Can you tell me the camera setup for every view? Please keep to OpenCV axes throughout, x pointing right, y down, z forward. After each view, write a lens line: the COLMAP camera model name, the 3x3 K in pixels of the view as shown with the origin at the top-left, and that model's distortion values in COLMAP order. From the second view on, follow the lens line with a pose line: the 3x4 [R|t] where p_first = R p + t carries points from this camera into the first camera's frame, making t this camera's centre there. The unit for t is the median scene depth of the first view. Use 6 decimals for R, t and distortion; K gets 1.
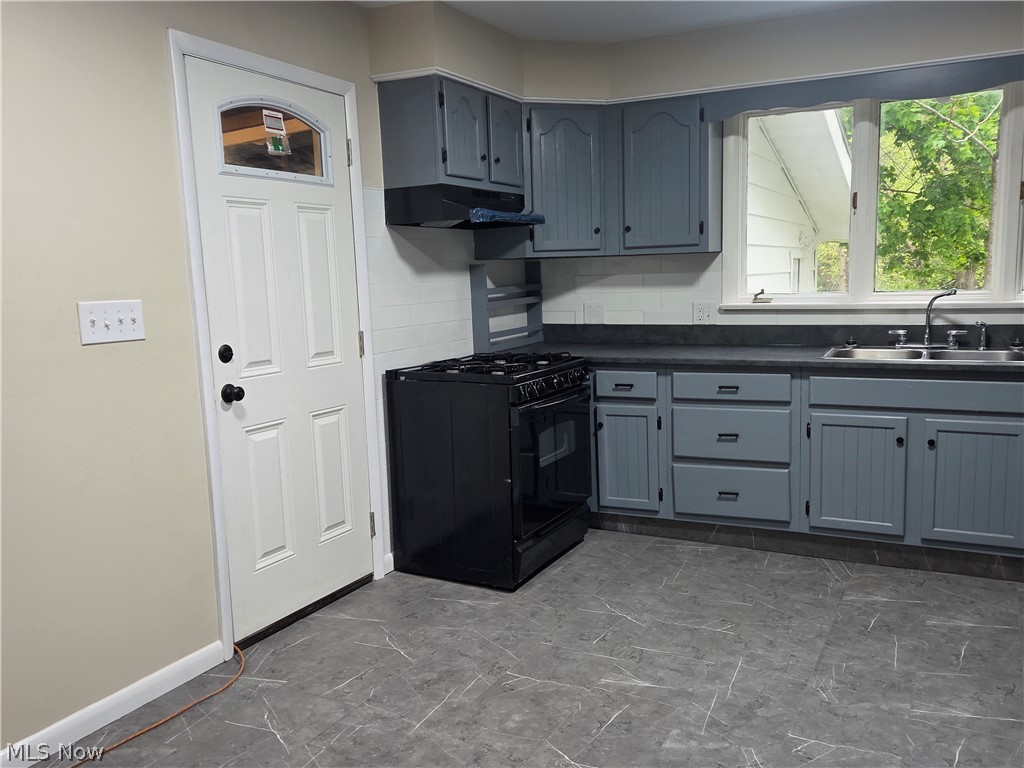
lens RADIAL K [[871.1, 0, 516.0], [0, 871.1, 404.4], [0, 0, 1]] dist [0.070311, -0.004708]
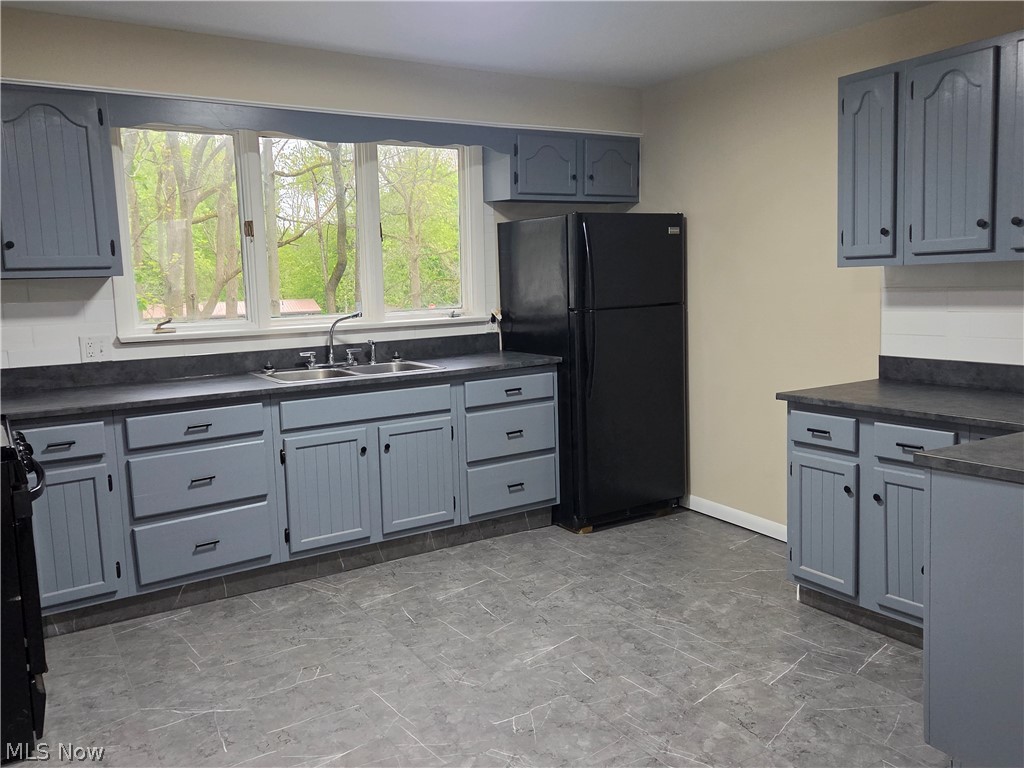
lens RADIAL K [[876.1, 0, 512.0], [0, 876.1, 384.0], [0, 0, 1]] dist [0.073317, -0.012260]
pose [[0.508677, -0.098013, 0.855360, -0.364357], [0.149805, 0.988420, 0.024171, -0.035556], [-0.847824, 0.115842, 0.517470, 0.251383]]
